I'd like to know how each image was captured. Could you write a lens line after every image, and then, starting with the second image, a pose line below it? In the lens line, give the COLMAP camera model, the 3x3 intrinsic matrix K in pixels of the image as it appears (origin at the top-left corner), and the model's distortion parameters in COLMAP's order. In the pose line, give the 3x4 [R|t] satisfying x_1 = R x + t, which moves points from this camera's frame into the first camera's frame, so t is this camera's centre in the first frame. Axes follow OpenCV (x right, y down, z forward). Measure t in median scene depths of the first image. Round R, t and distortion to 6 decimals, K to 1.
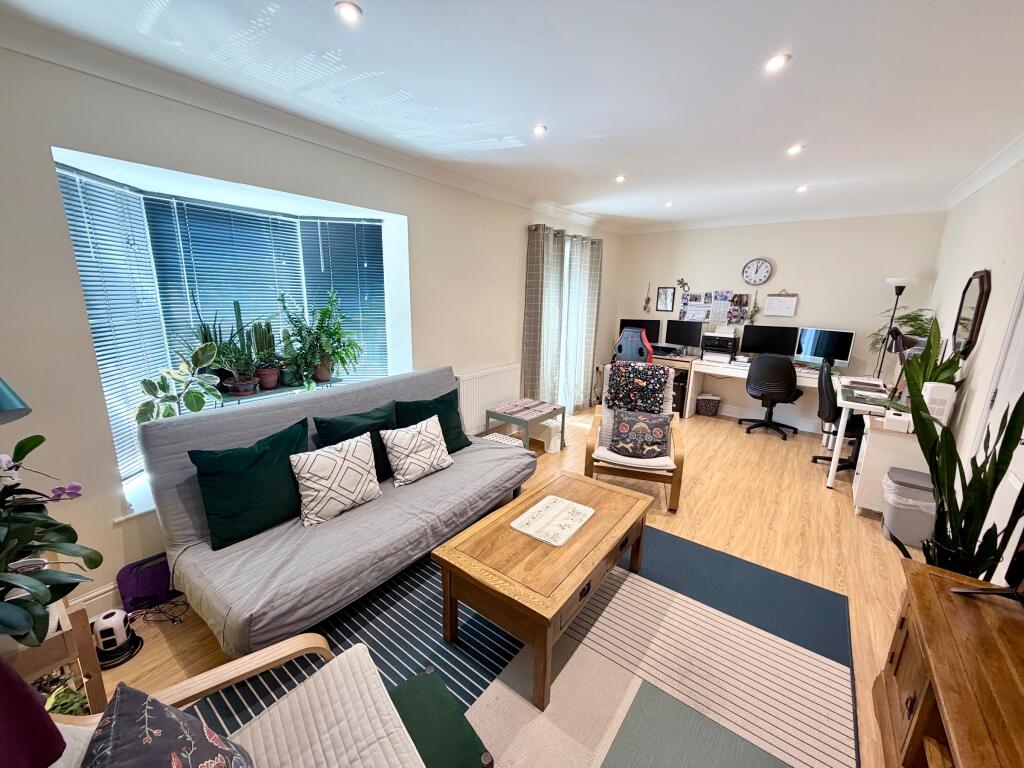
lens RADIAL K [[408.7, 0, 512.8], [0, 408.7, 387.6], [0, 0, 1]] dist [-0.000468, 0.000031]
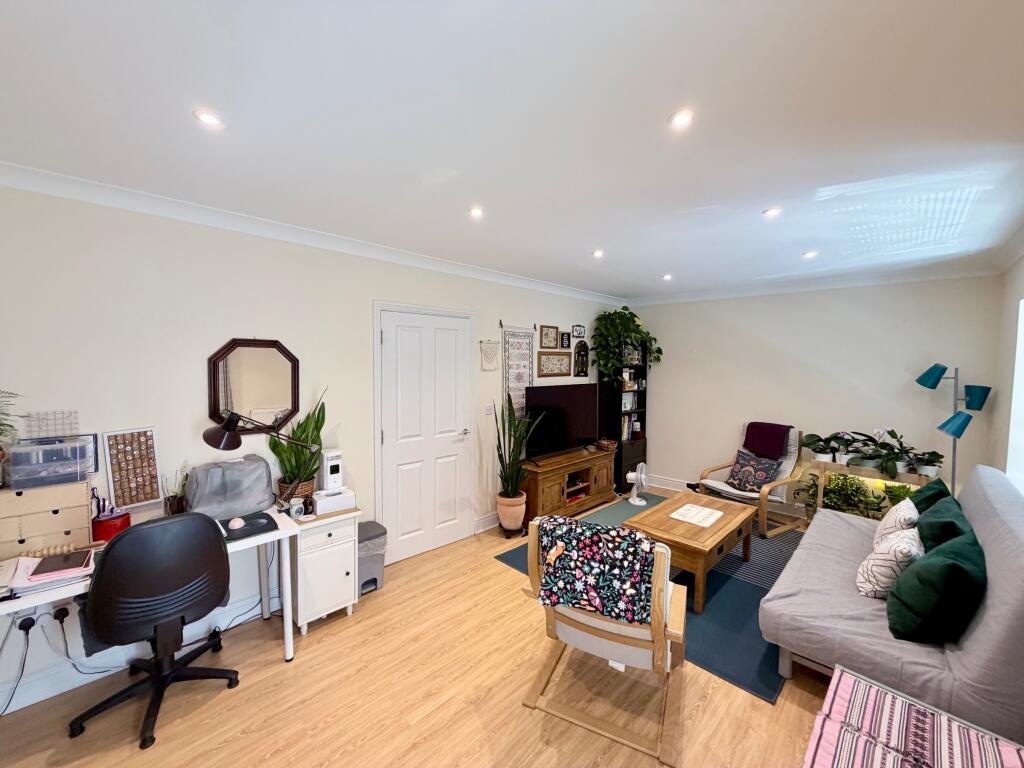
lens RADIAL K [[408.7, 0, 509.7], [0, 408.7, 381.1], [0, 0, 1]] dist [-0.000468, 0.000031]
pose [[-0.988024, -0.037066, 0.149784, 0.463909], [0.006965, 0.959017, 0.283263, -0.481896], [-0.154145, 0.280914, -0.947273, 1.917349]]
